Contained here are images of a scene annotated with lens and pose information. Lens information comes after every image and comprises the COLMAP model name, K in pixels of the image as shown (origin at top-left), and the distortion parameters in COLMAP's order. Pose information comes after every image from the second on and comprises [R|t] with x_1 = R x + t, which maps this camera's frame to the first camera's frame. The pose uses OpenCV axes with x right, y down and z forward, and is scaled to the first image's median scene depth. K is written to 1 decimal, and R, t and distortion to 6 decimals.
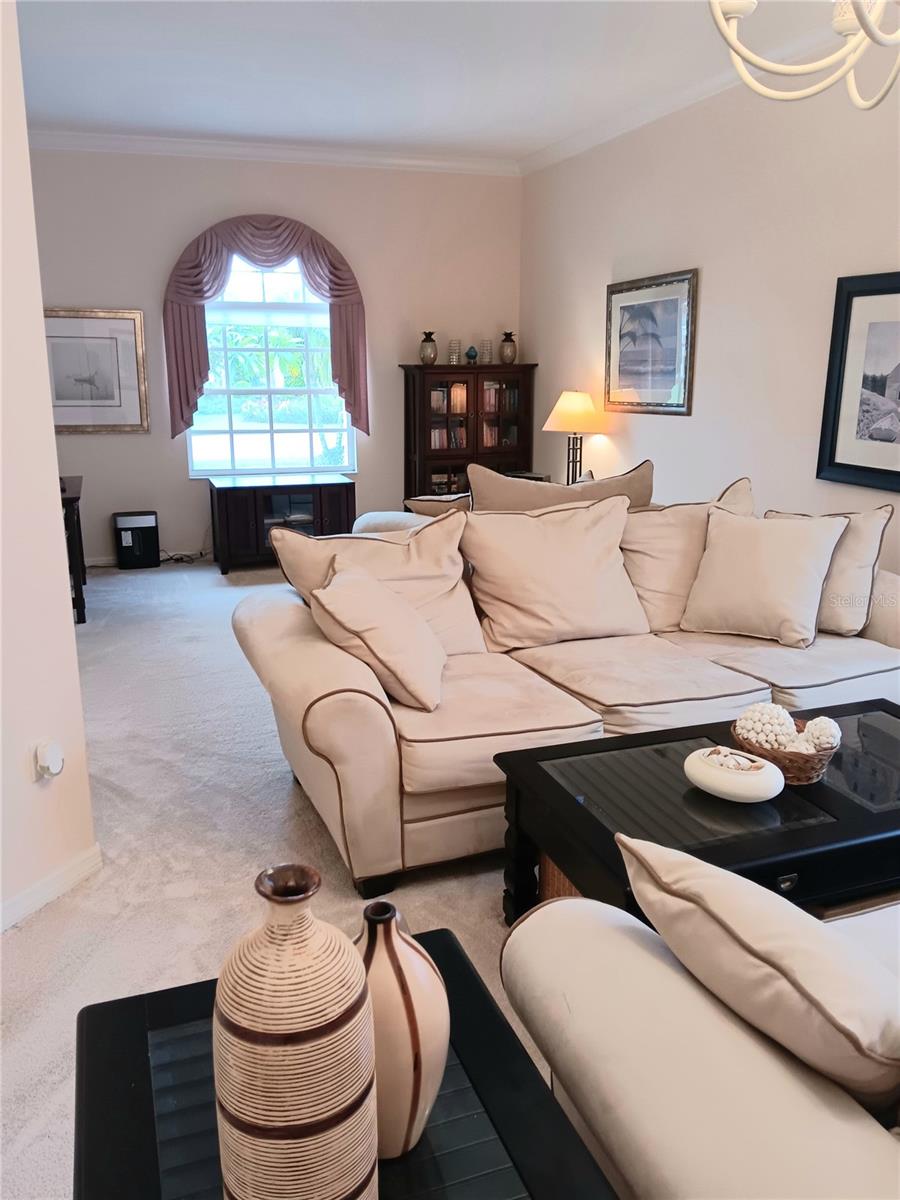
lens RADIAL K [[941.2, 0, 448.8], [0, 941.2, 601.0], [0, 0, 1]] dist [0.015925, -0.038959]
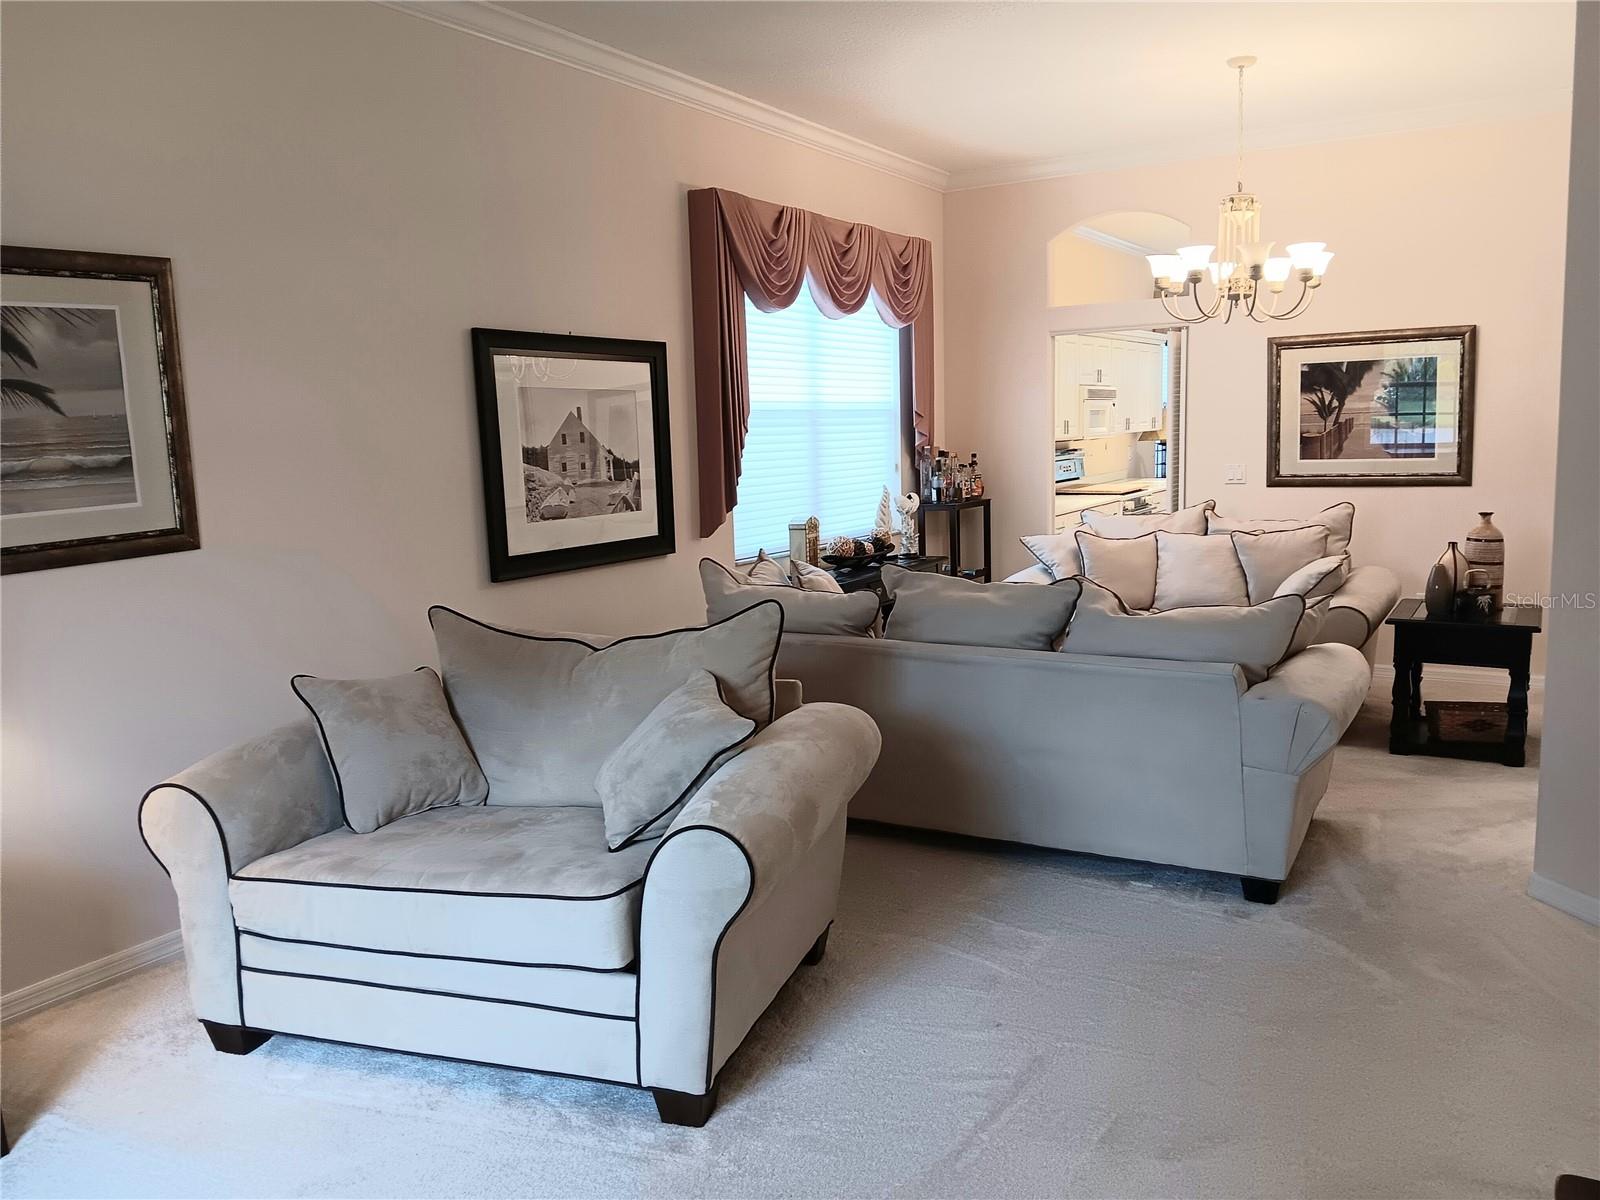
lens RADIAL K [[1254.9, 0, 795.9], [0, 1254.9, 597.5], [0, 0, 1]] dist [0.015925, -0.038959]
pose [[-0.605108, -0.106003, 0.789055, -0.590493], [0.211713, 0.933986, 0.287831, -0.376644], [-0.767477, 0.341223, -0.542721, 1.431176]]
